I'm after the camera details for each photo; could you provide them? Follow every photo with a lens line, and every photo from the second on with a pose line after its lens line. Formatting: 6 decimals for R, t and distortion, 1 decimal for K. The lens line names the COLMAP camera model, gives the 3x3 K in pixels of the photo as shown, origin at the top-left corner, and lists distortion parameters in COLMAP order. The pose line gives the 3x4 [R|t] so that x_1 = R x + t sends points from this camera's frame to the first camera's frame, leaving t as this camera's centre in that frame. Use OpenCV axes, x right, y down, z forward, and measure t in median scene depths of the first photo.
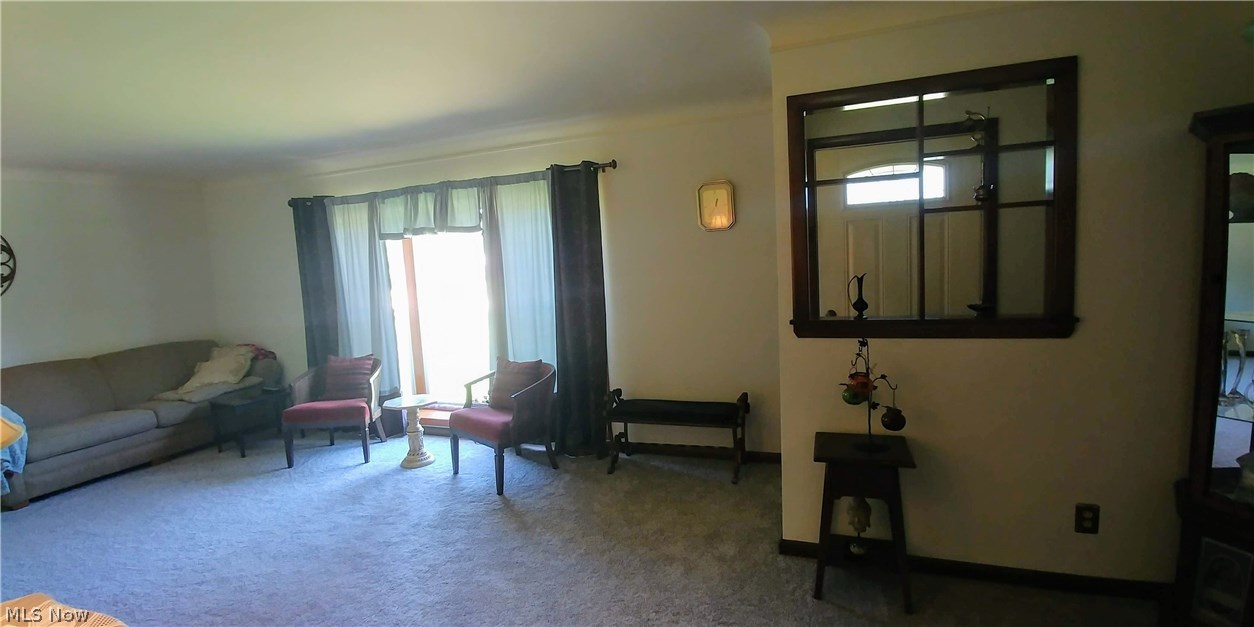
lens RADIAL K [[558.8, 0, 623.9], [0, 558.8, 314.2], [0, 0, 1]] dist [-0.002334, -0.017871]
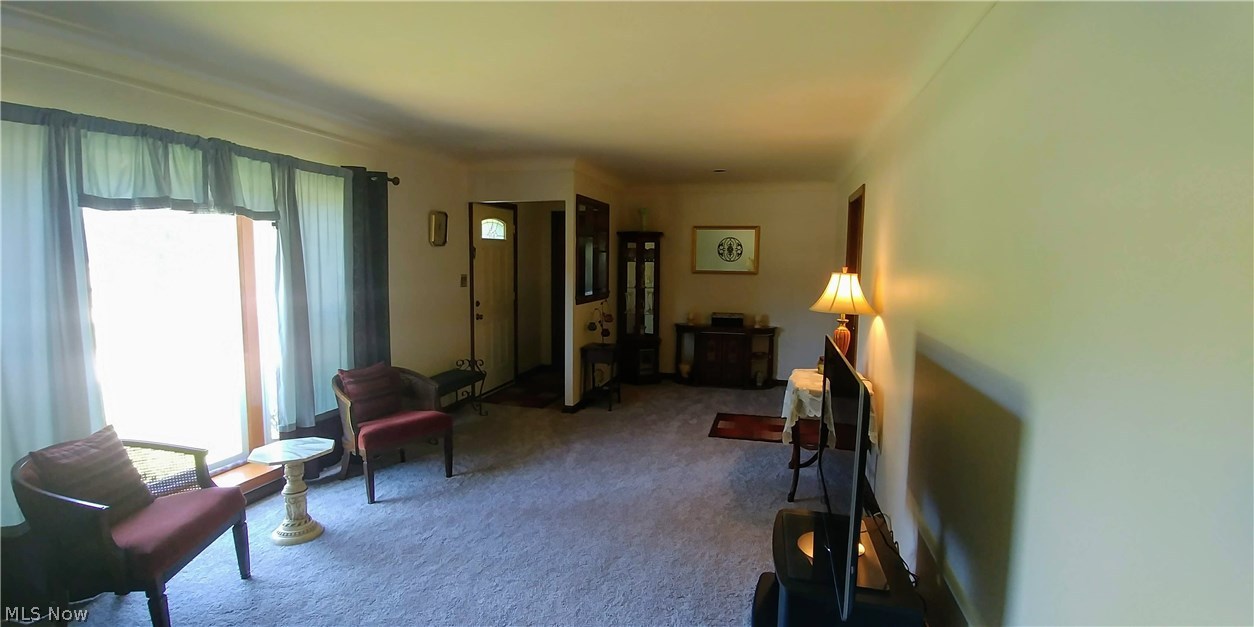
lens RADIAL K [[558.8, 0, 623.9], [0, 558.8, 314.2], [0, 0, 1]] dist [-0.002334, -0.017871]
pose [[-0.146427, -0.049335, 0.987991, -1.102244], [0.100390, 0.992858, 0.064457, -0.019442], [-0.984114, 0.108623, -0.140428, 0.646181]]
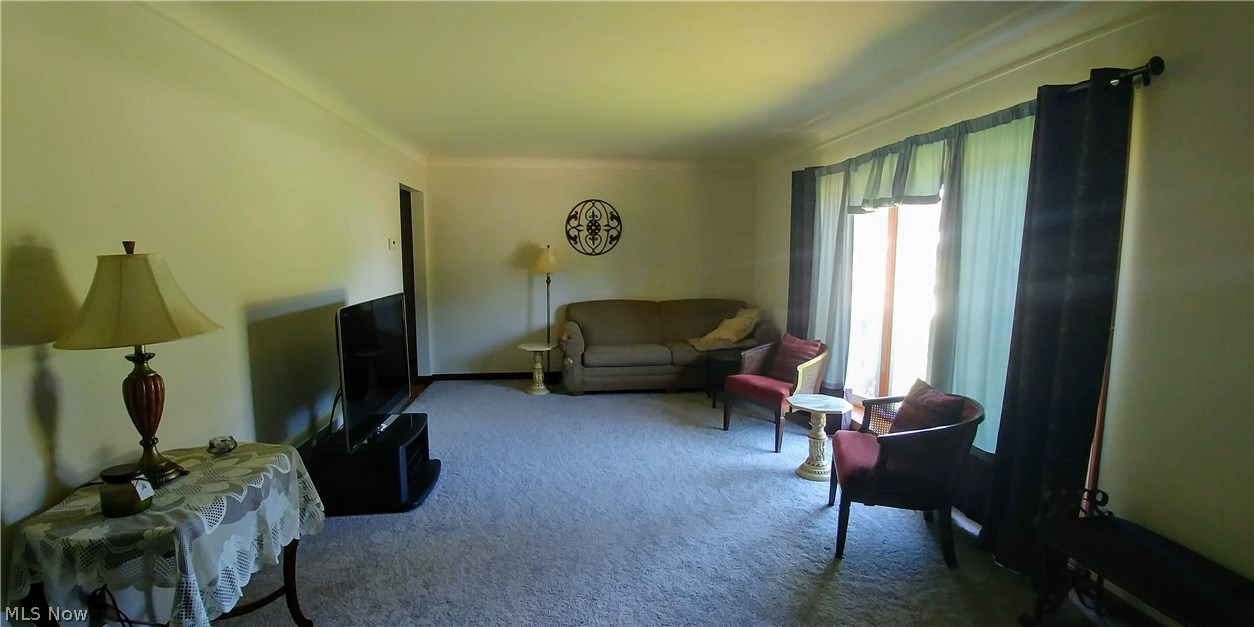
lens RADIAL K [[558.8, 0, 623.9], [0, 558.8, 314.2], [0, 0, 1]] dist [-0.002334, -0.017871]
pose [[0.483000, 0.156046, -0.861603, 0.187065], [-0.120918, 0.986451, 0.110873, -0.036050], [0.867231, 0.050631, 0.495325, 0.300968]]
